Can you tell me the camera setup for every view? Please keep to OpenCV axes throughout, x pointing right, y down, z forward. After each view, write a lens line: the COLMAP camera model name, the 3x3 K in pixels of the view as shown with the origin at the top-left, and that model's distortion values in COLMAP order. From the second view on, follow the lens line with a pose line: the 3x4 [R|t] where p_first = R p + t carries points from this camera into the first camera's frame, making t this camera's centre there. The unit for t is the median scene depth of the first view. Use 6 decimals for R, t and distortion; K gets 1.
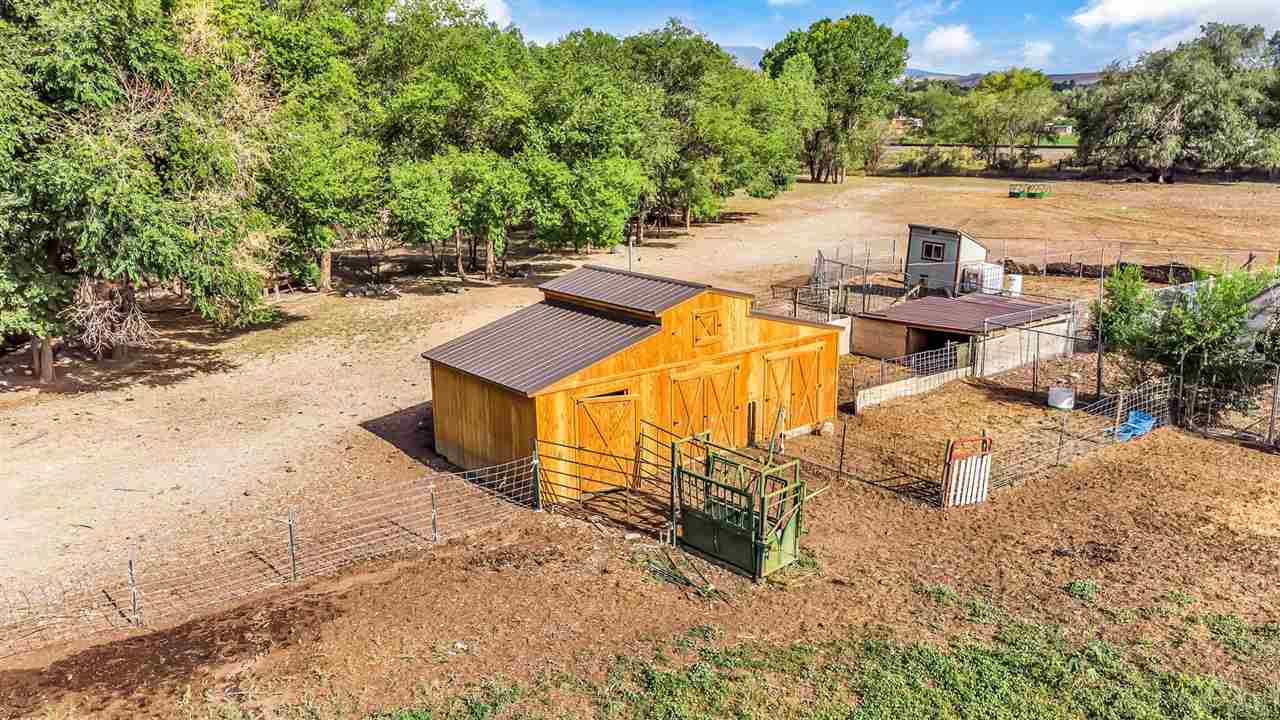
lens RADIAL K [[938.8, 0, 640.0], [0, 938.8, 360.0], [0, 0, 1]] dist [0.052232, -0.001511]
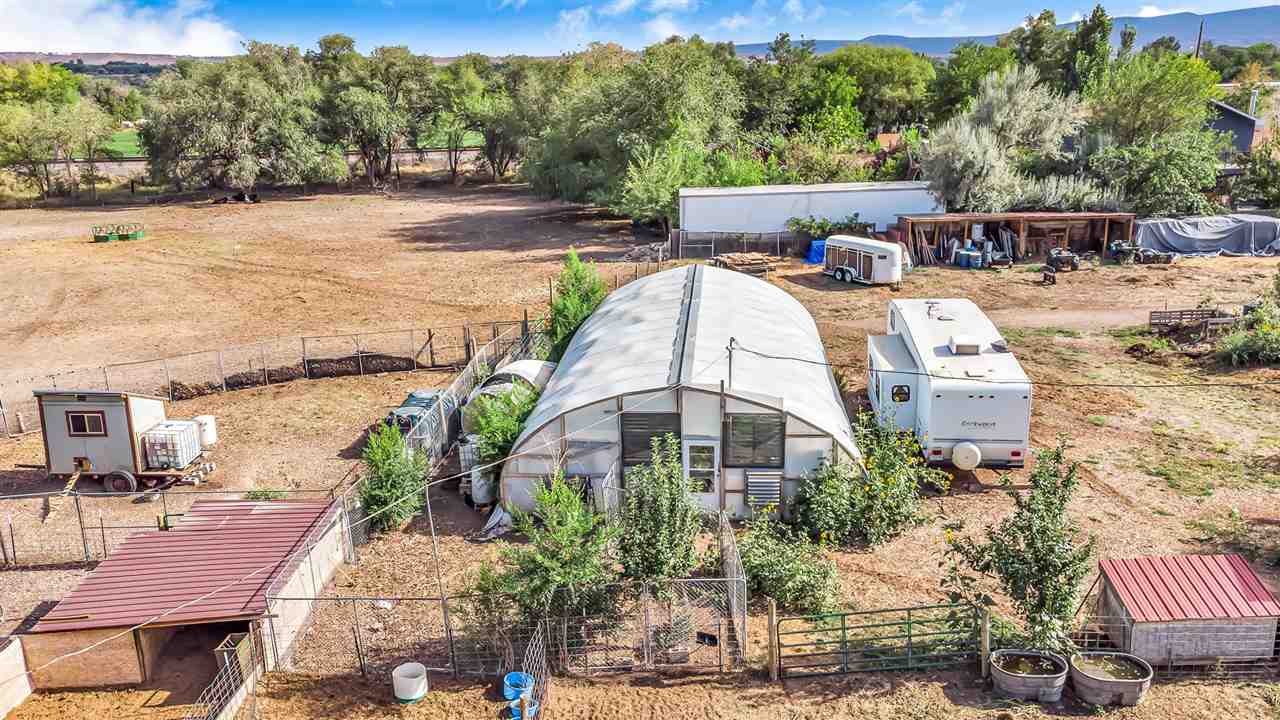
lens RADIAL K [[938.8, 0, 640.0], [0, 938.8, 360.0], [0, 0, 1]] dist [0.052232, -0.001511]
pose [[0.604861, -0.226632, 0.763401, 0.013317], [0.211389, 0.969950, 0.120463, -0.064017], [-0.767762, 0.088511, 0.634592, 0.098211]]
